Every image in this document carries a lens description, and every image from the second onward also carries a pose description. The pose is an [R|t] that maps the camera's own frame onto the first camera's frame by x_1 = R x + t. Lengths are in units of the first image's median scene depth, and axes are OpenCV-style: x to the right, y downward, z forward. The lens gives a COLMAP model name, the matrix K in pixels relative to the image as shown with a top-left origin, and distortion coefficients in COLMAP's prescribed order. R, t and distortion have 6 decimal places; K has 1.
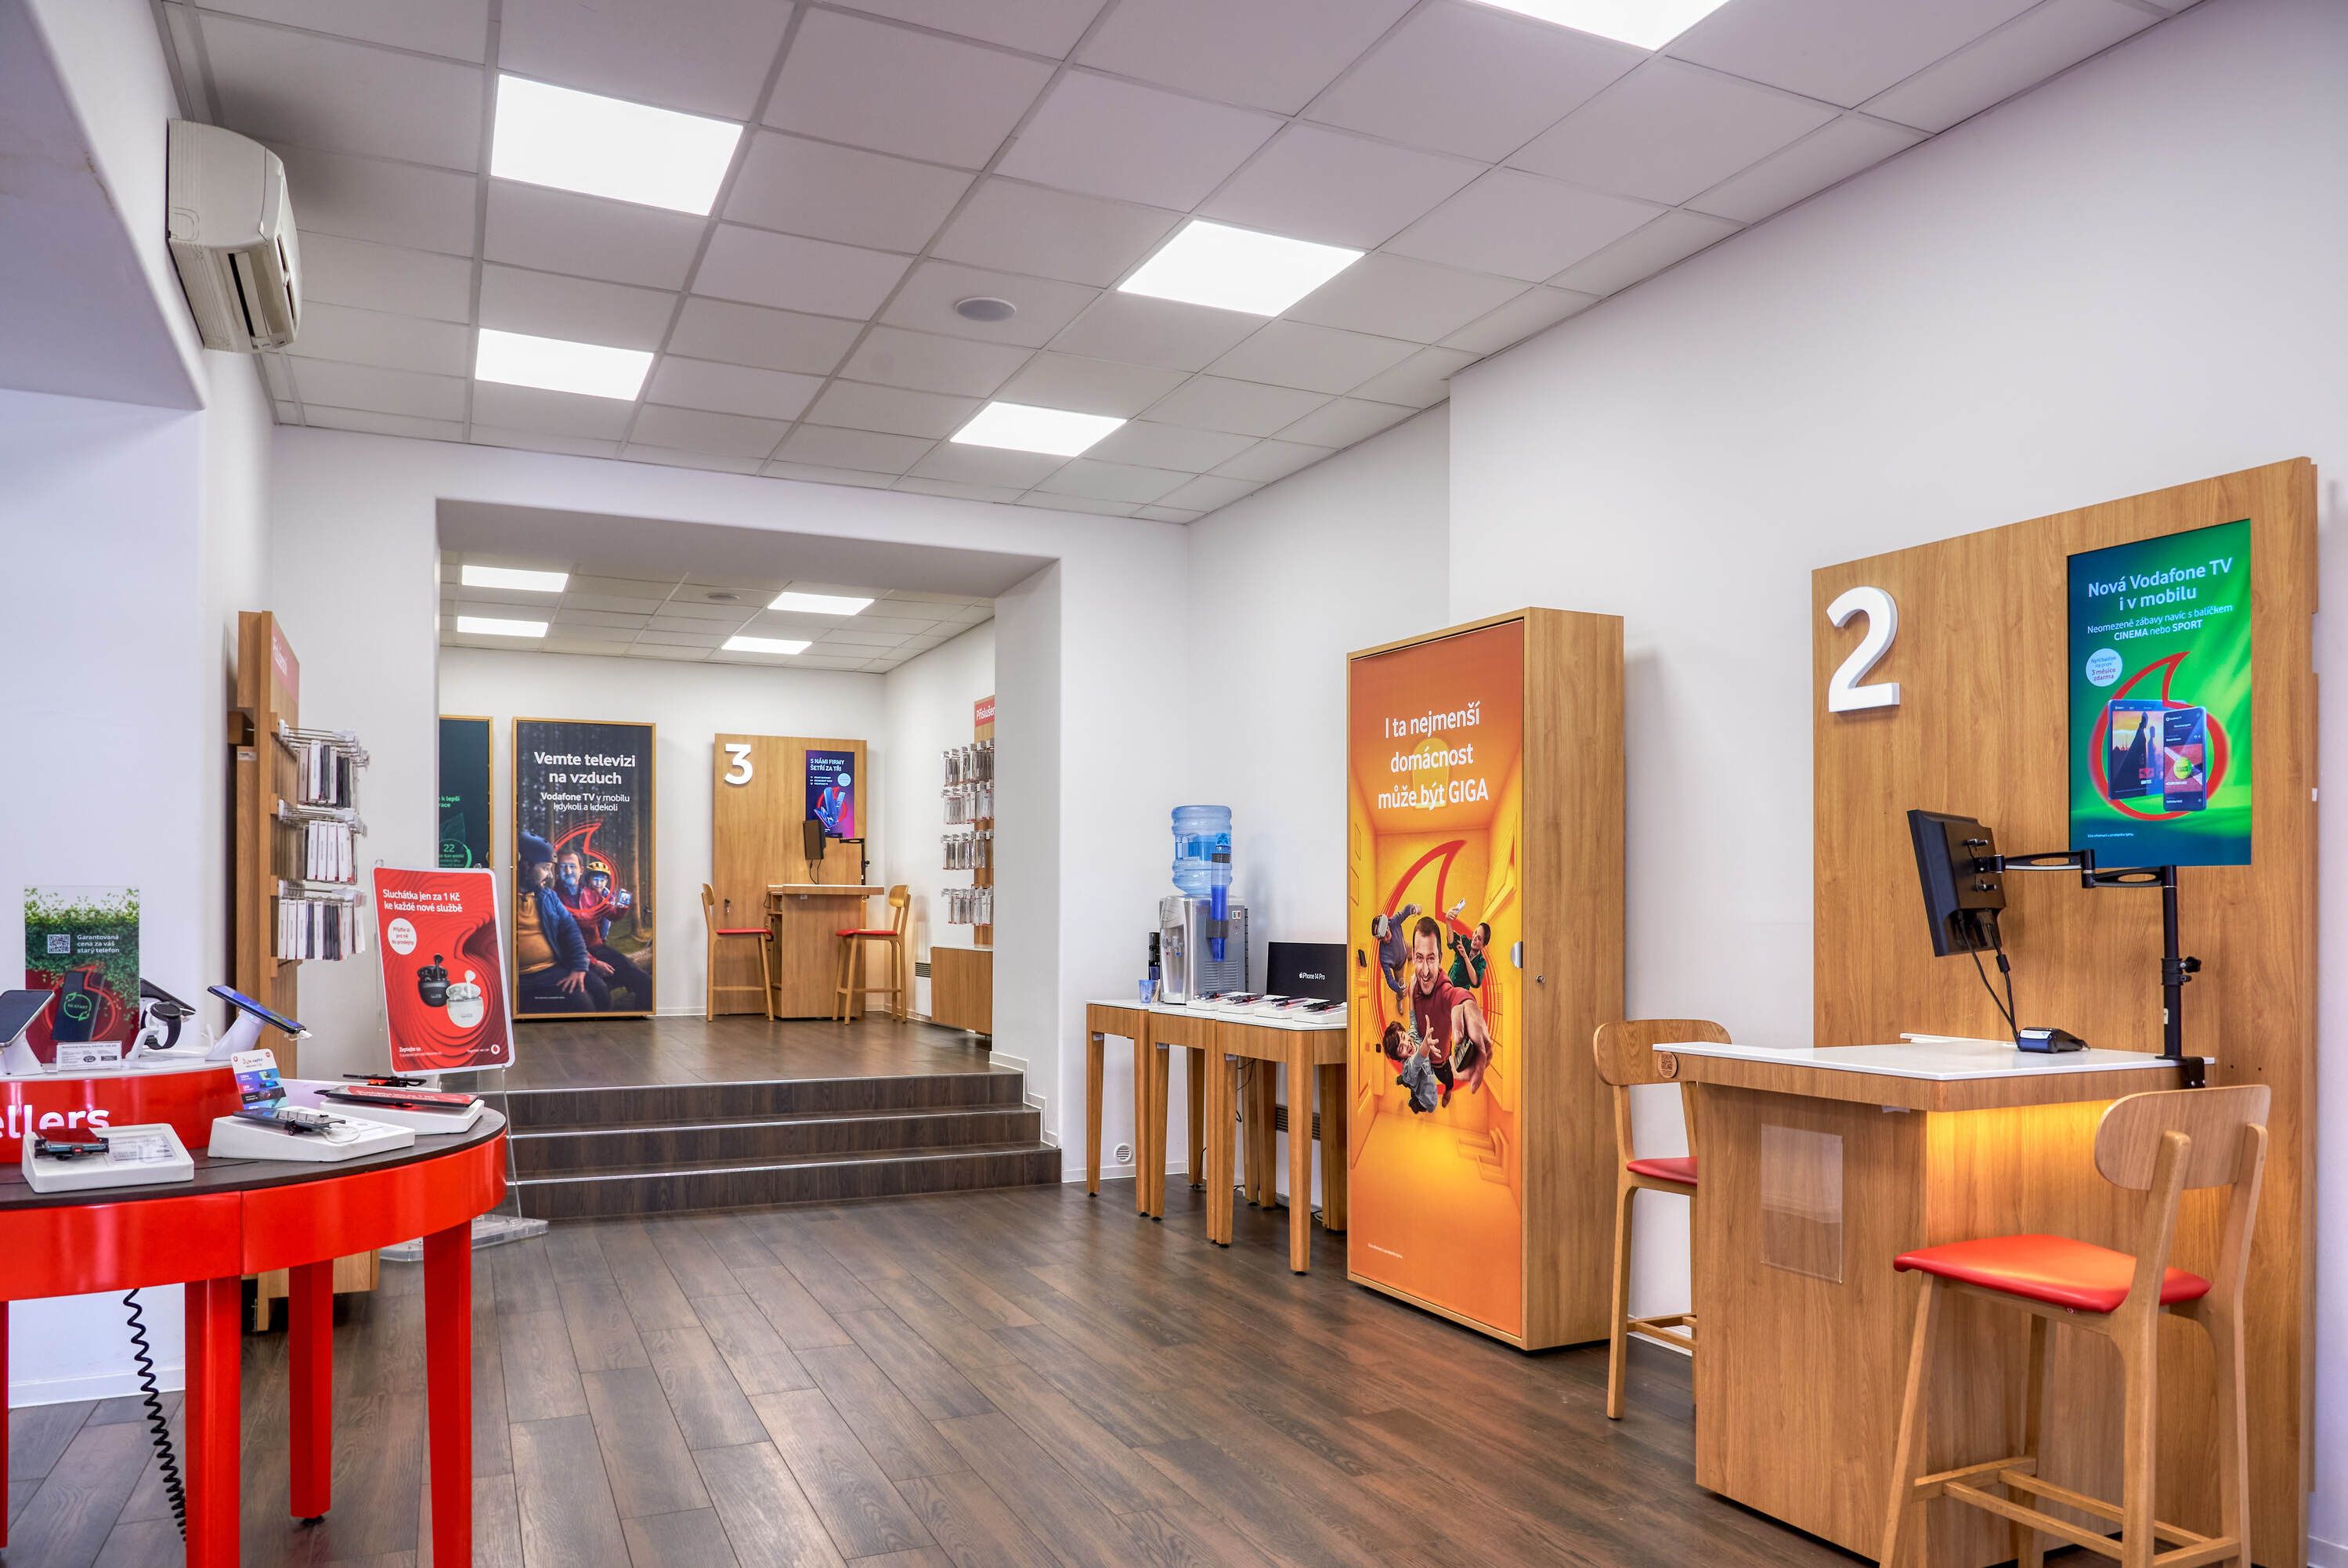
lens RADIAL K [[1557.0, 0, 1172.1], [0, 1557.0, 881.1], [0, 0, 1]] dist [-0.000895, -0.001013]
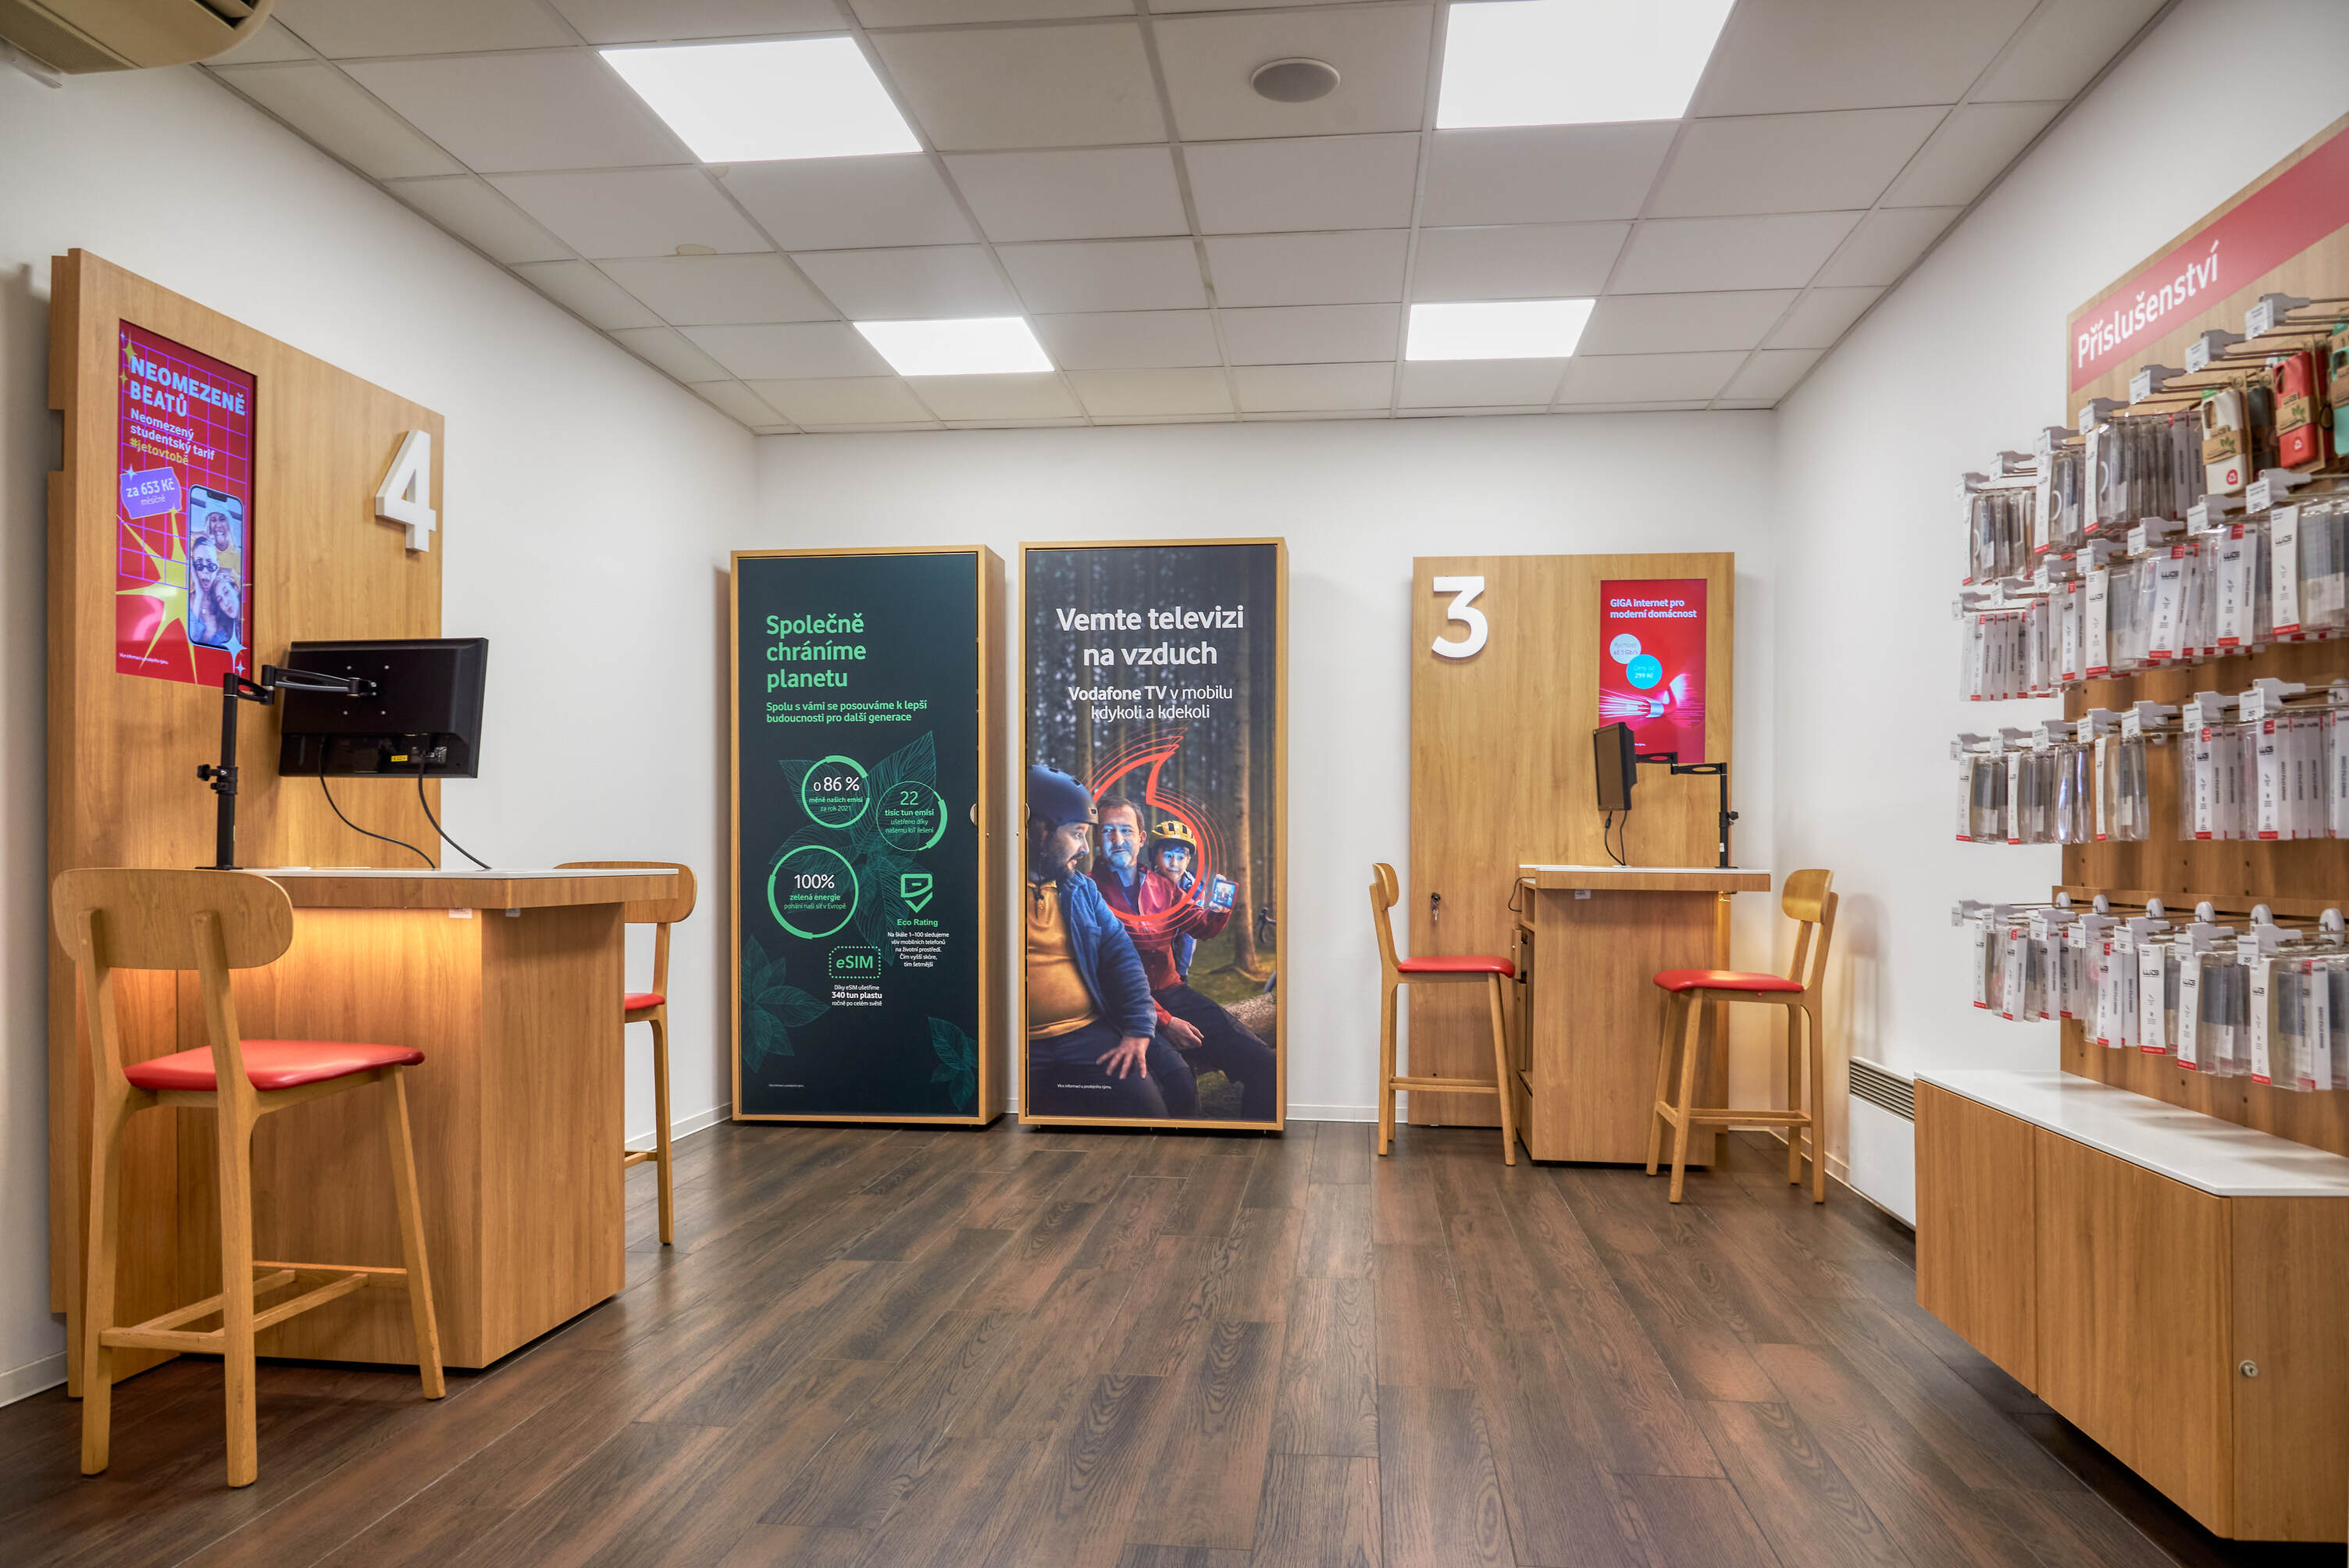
lens RADIAL K [[1557.6, 0, 1172.6], [0, 1557.6, 881.1], [0, 0, 1]] dist [-0.000895, -0.001013]
pose [[0.851735, 0.012708, -0.523819, -0.097966], [0.006146, 0.999395, 0.034238, -0.009473], [0.523937, -0.032381, 0.851142, 0.533883]]
